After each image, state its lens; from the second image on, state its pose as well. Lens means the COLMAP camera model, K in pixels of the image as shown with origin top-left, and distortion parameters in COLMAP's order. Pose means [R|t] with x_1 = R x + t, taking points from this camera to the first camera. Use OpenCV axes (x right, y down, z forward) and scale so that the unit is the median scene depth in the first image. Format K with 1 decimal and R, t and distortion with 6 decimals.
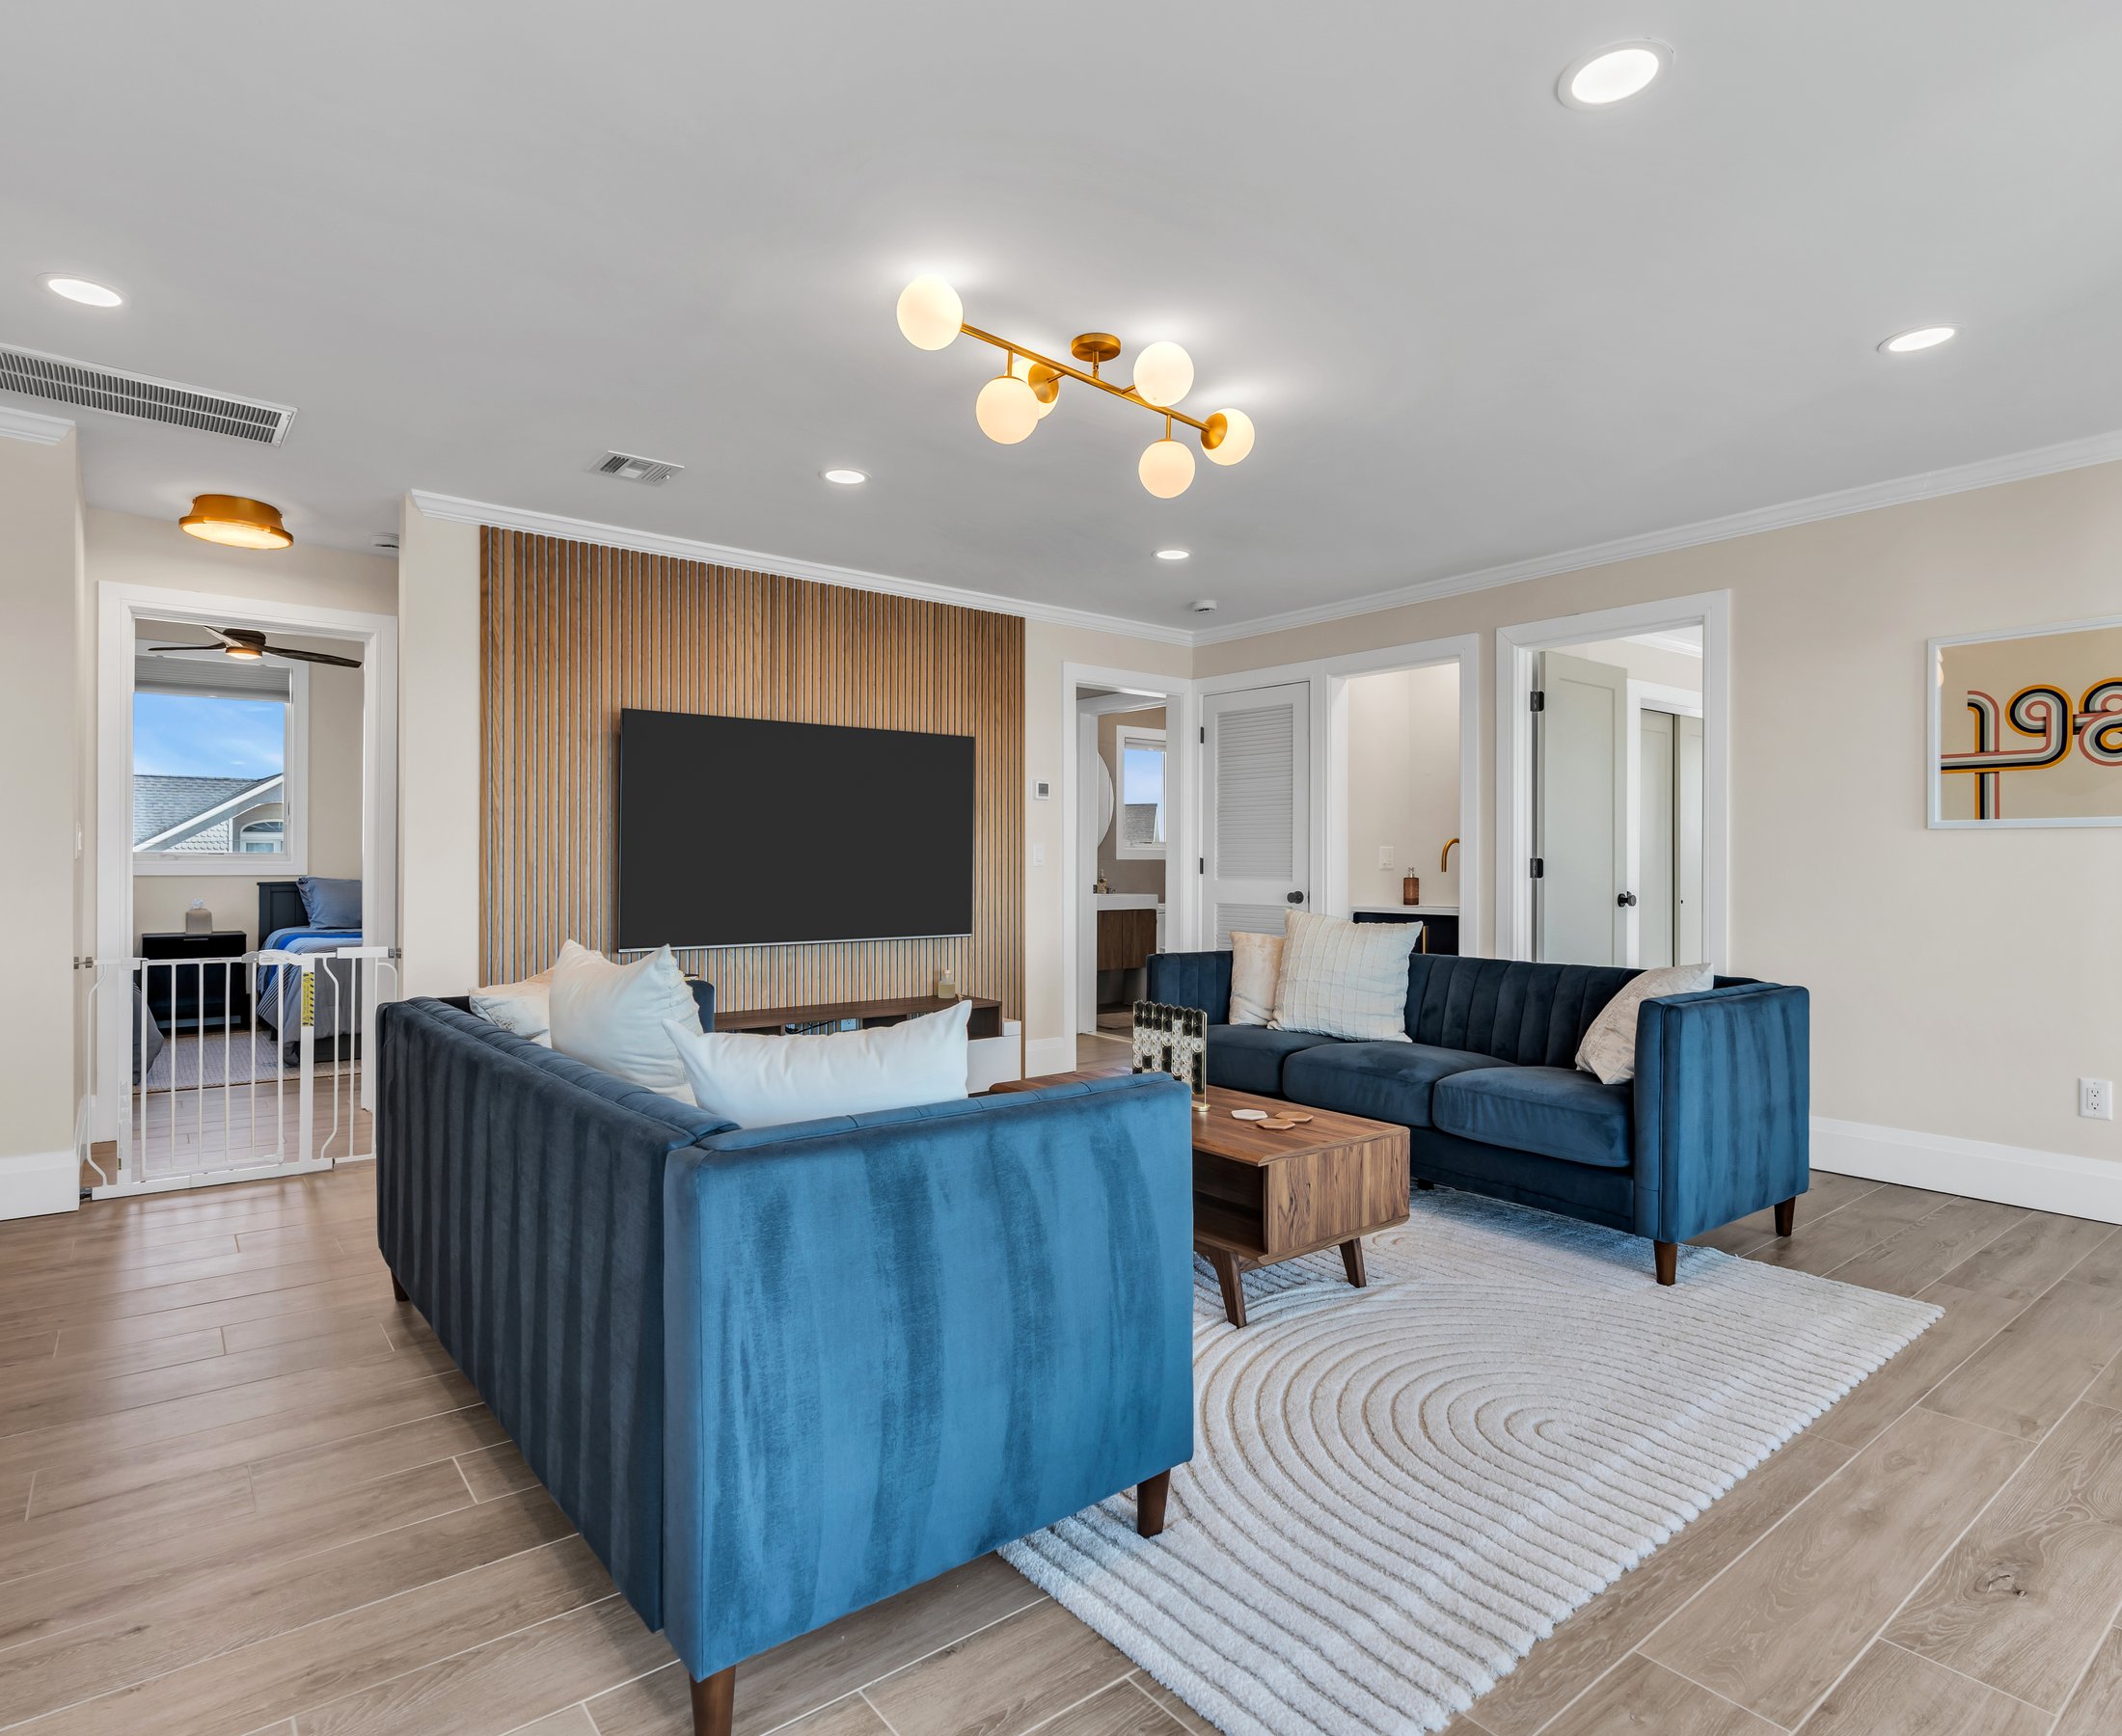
lens RADIAL K [[1179.3, 0, 1053.6], [0, 1179.3, 865.3], [0, 0, 1]] dist [-0.002582, -0.001631]
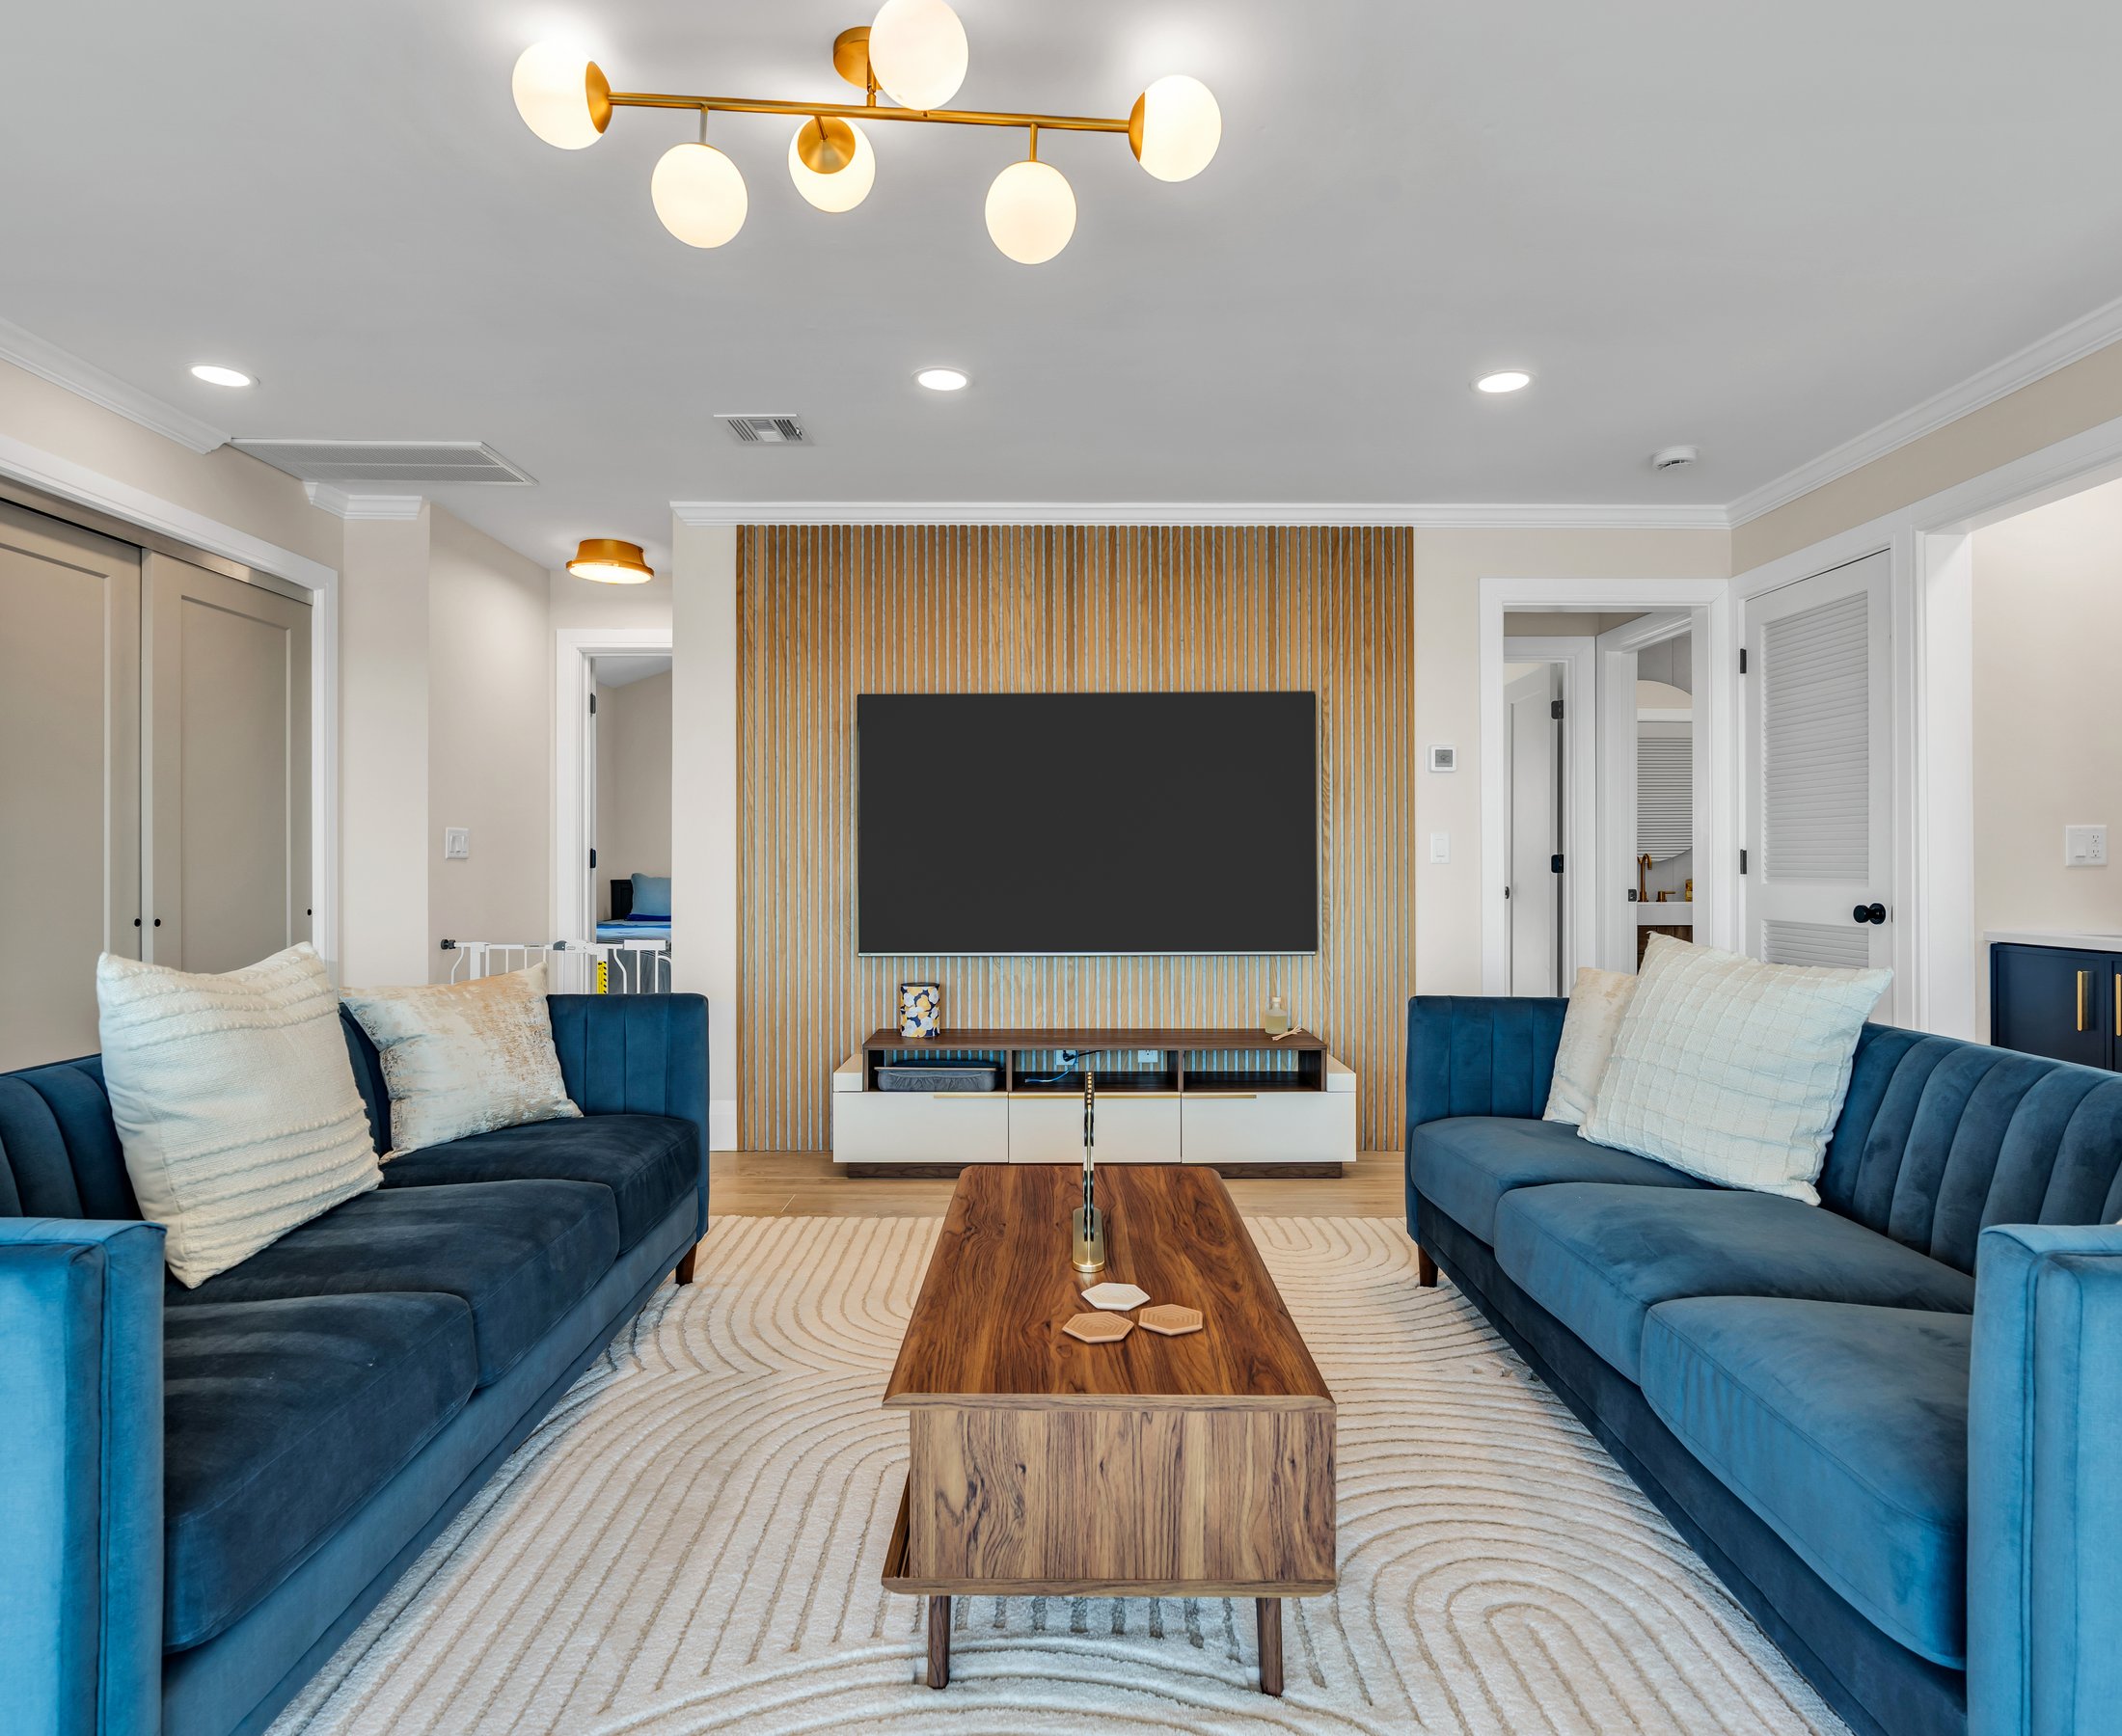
lens RADIAL K [[1179.3, 0, 1057.5], [0, 1179.3, 863.0], [0, 0, 1]] dist [-0.002582, -0.001631]
pose [[0.782283, -0.002634, -0.622918, 0.330256], [0.002107, 0.999997, -0.001582, 0.002101], [0.622920, -0.000075, 0.782285, 0.356465]]
